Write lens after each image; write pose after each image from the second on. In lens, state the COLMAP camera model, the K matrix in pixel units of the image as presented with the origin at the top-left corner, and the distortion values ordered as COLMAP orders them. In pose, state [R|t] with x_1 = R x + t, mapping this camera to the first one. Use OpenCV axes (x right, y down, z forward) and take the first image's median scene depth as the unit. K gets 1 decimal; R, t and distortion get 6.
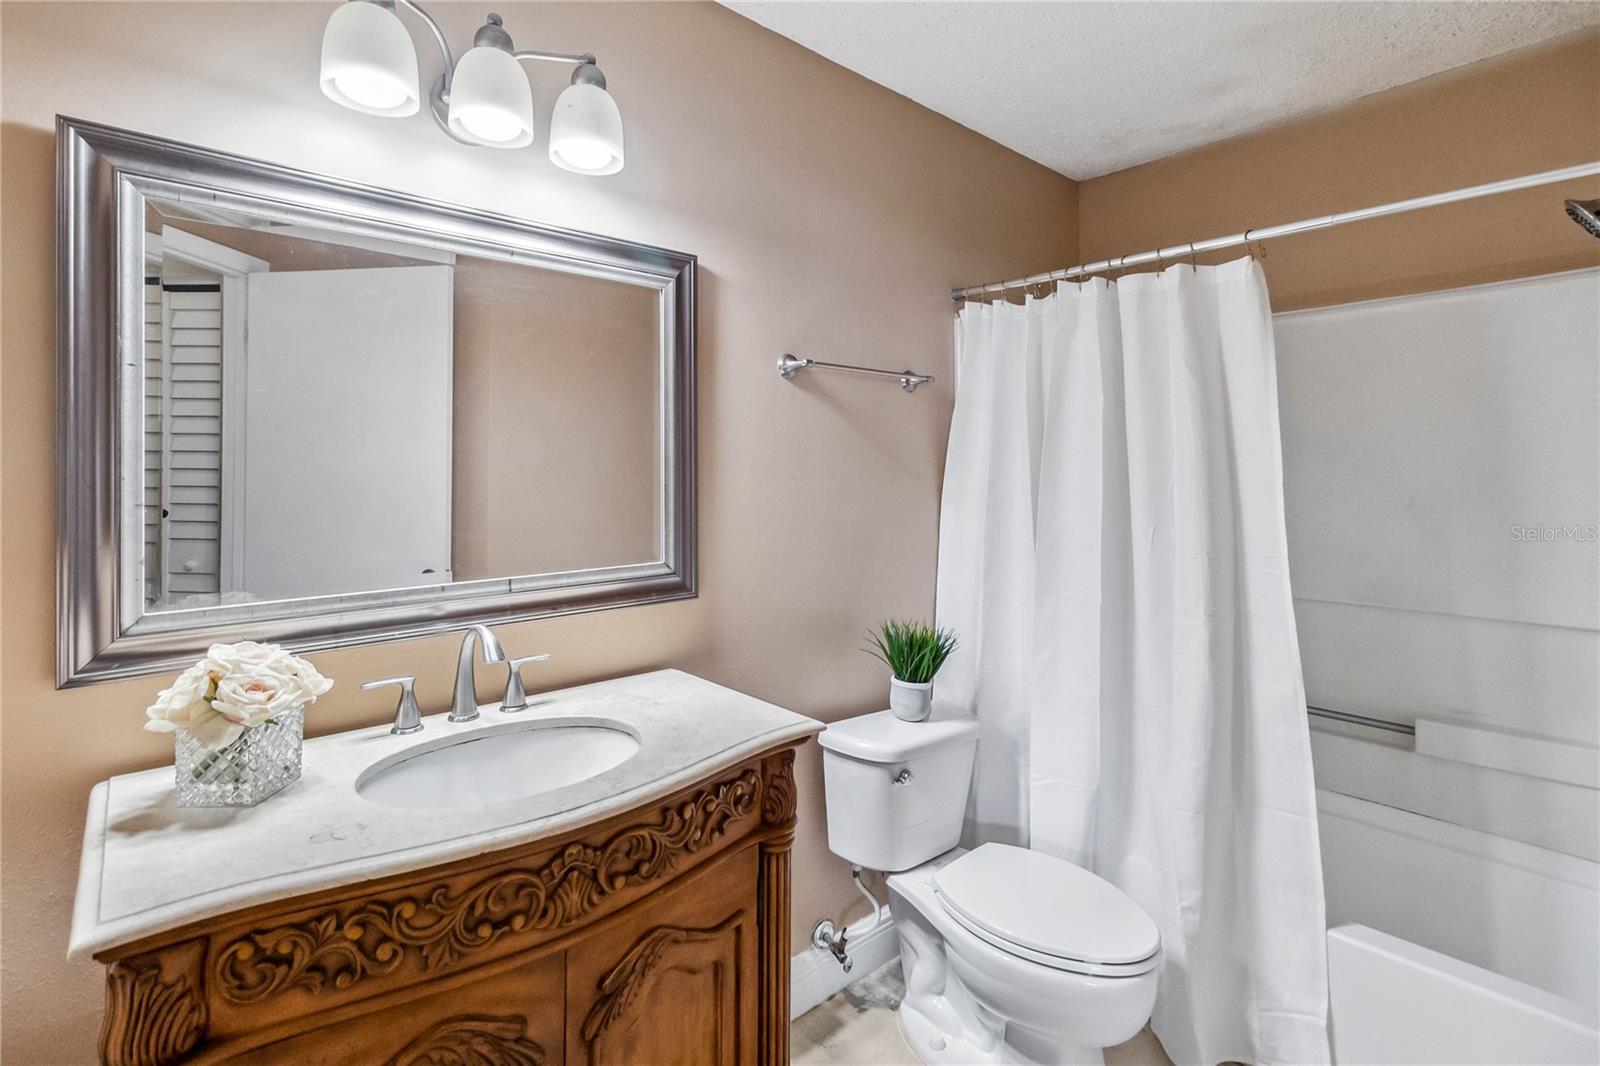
lens RADIAL K [[746.2, 0, 790.9], [0, 746.2, 467.6], [0, 0, 1]] dist [0.002266, 0.000450]
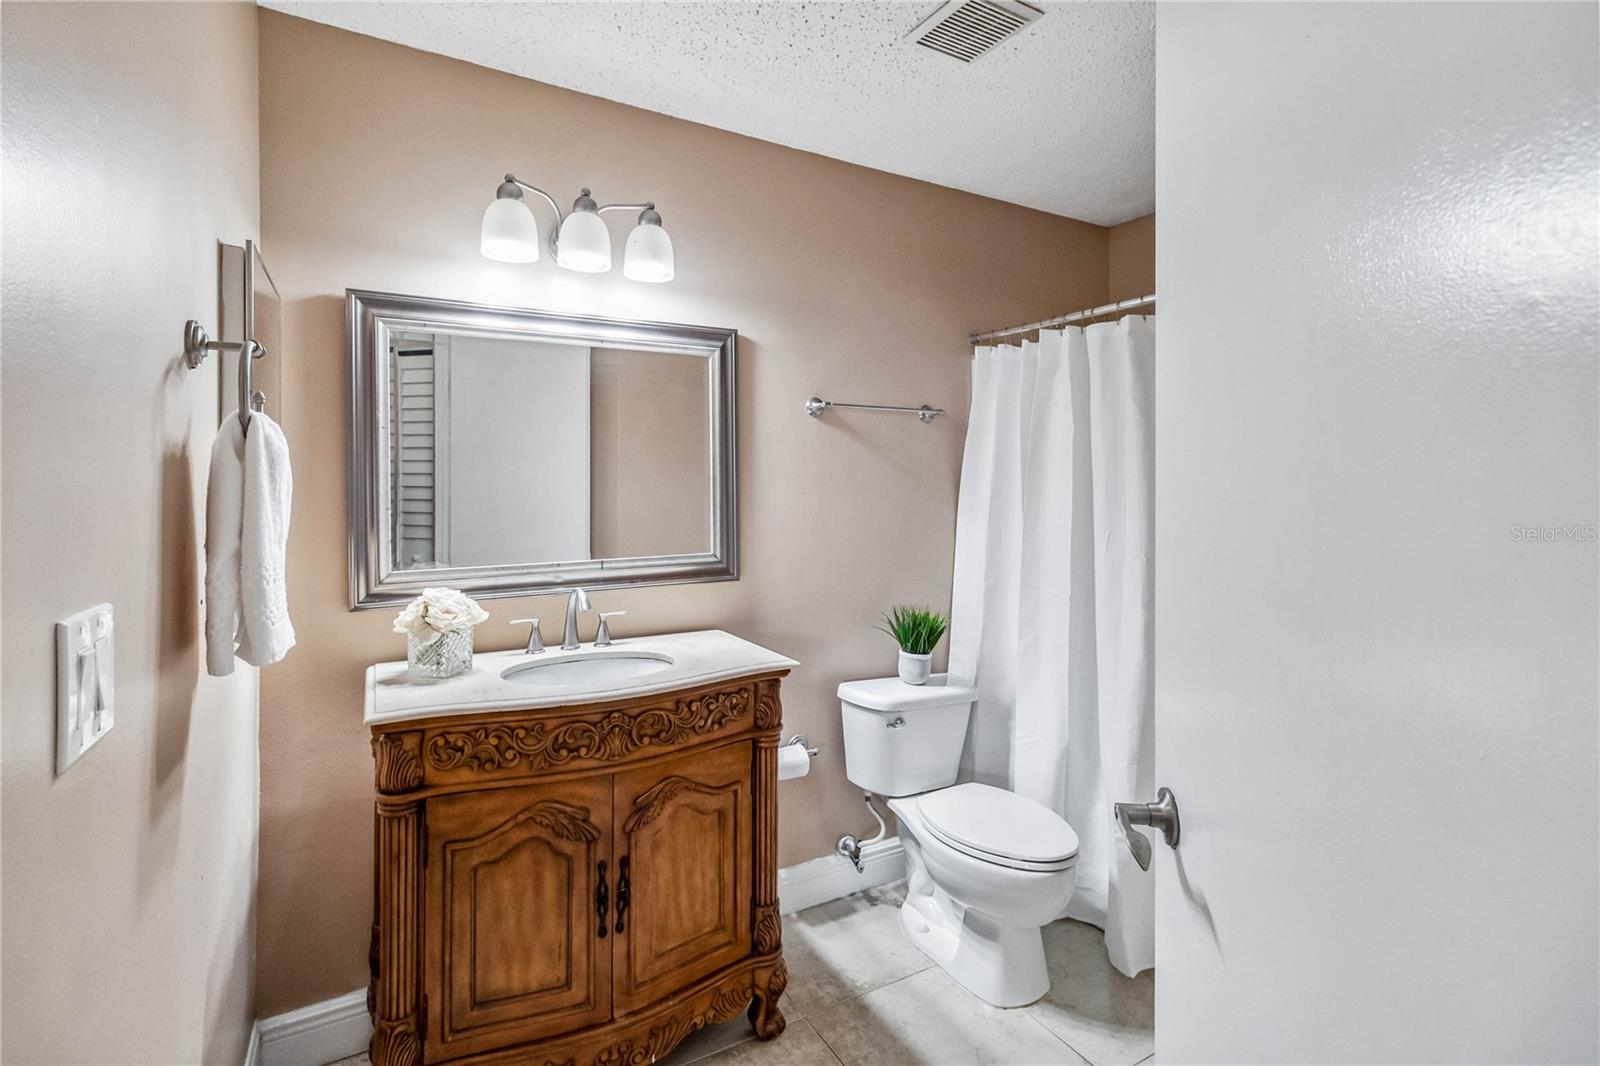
lens RADIAL K [[746.2, 0, 798.2], [0, 746.2, 491.3], [0, 0, 1]] dist [0.002266, 0.000450]
pose [[0.979446, -0.001166, -0.201702, 0.308532], [0.003503, 0.999931, 0.011227, -0.004163], [0.201675, -0.011703, 0.979383, -0.379634]]
